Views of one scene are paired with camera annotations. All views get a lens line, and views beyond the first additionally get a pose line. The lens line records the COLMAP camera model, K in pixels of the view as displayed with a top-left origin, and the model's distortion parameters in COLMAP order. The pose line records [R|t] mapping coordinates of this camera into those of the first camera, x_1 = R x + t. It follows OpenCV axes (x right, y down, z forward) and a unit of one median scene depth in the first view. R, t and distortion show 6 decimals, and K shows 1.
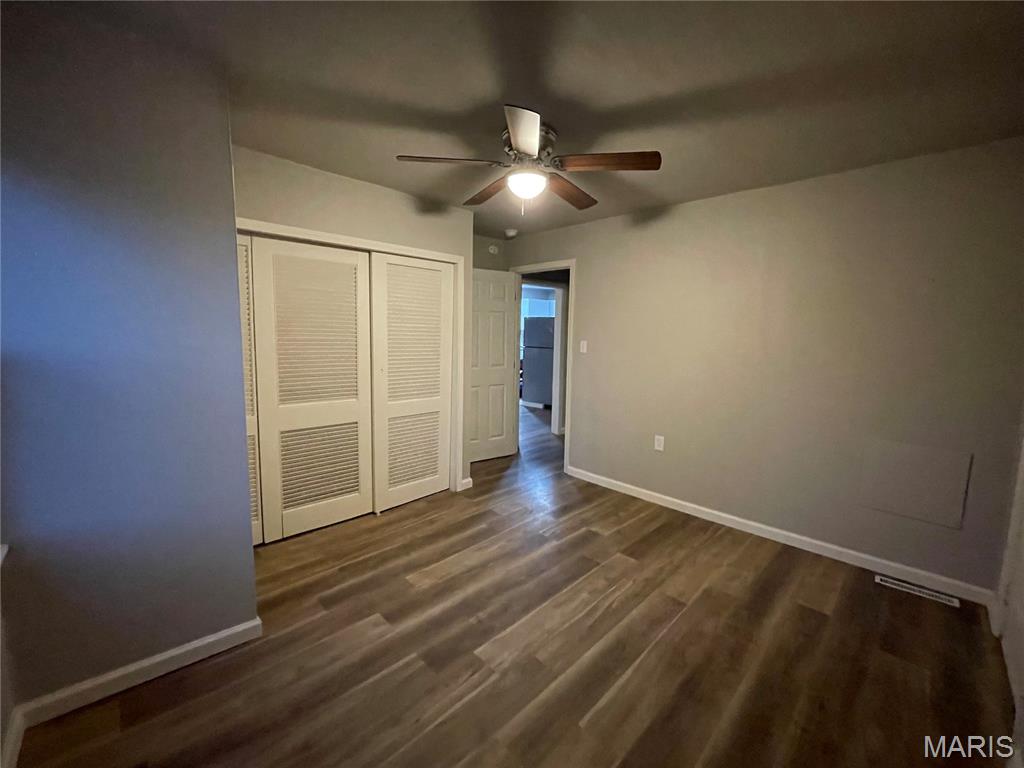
lens RADIAL K [[416.0, 0, 512.1], [0, 416.0, 381.8], [0, 0, 1]] dist [-0.026846, -0.000144]
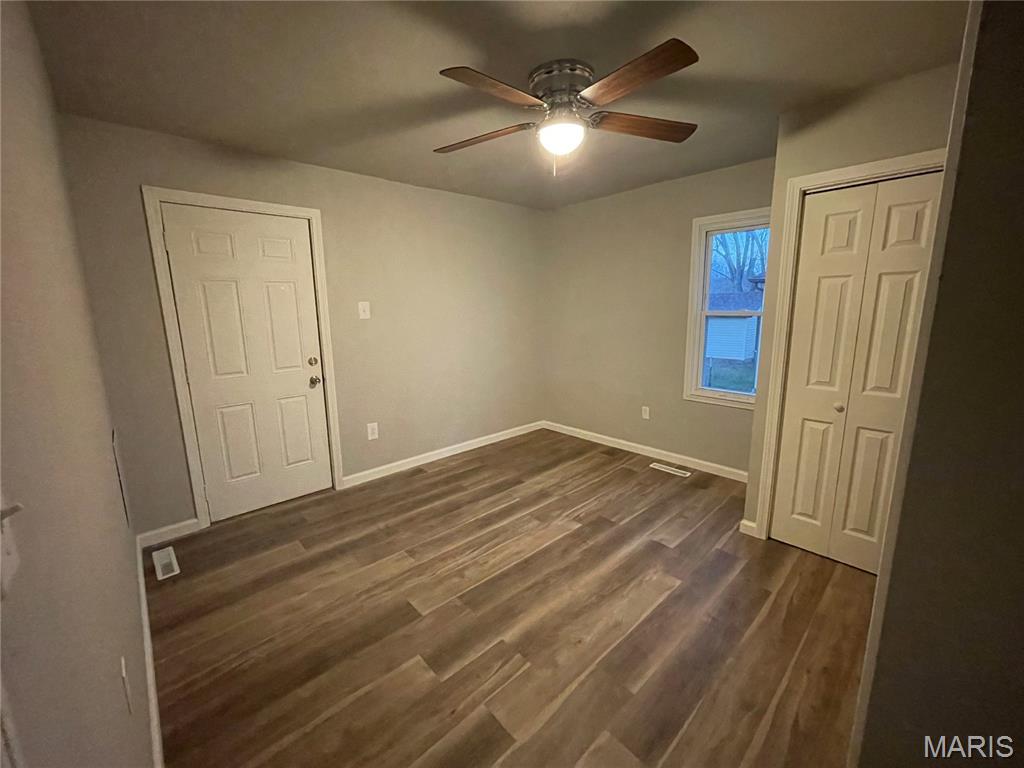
lens RADIAL K [[416.0, 0, 509.6], [0, 416.0, 382.3], [0, 0, 1]] dist [-0.026846, -0.000144]
pose [[-0.999567, -0.007811, 0.028354, 0.117856], [0.000823, 0.956280, 0.292452, -0.251027], [-0.029399, 0.292349, -0.955860, 2.092327]]
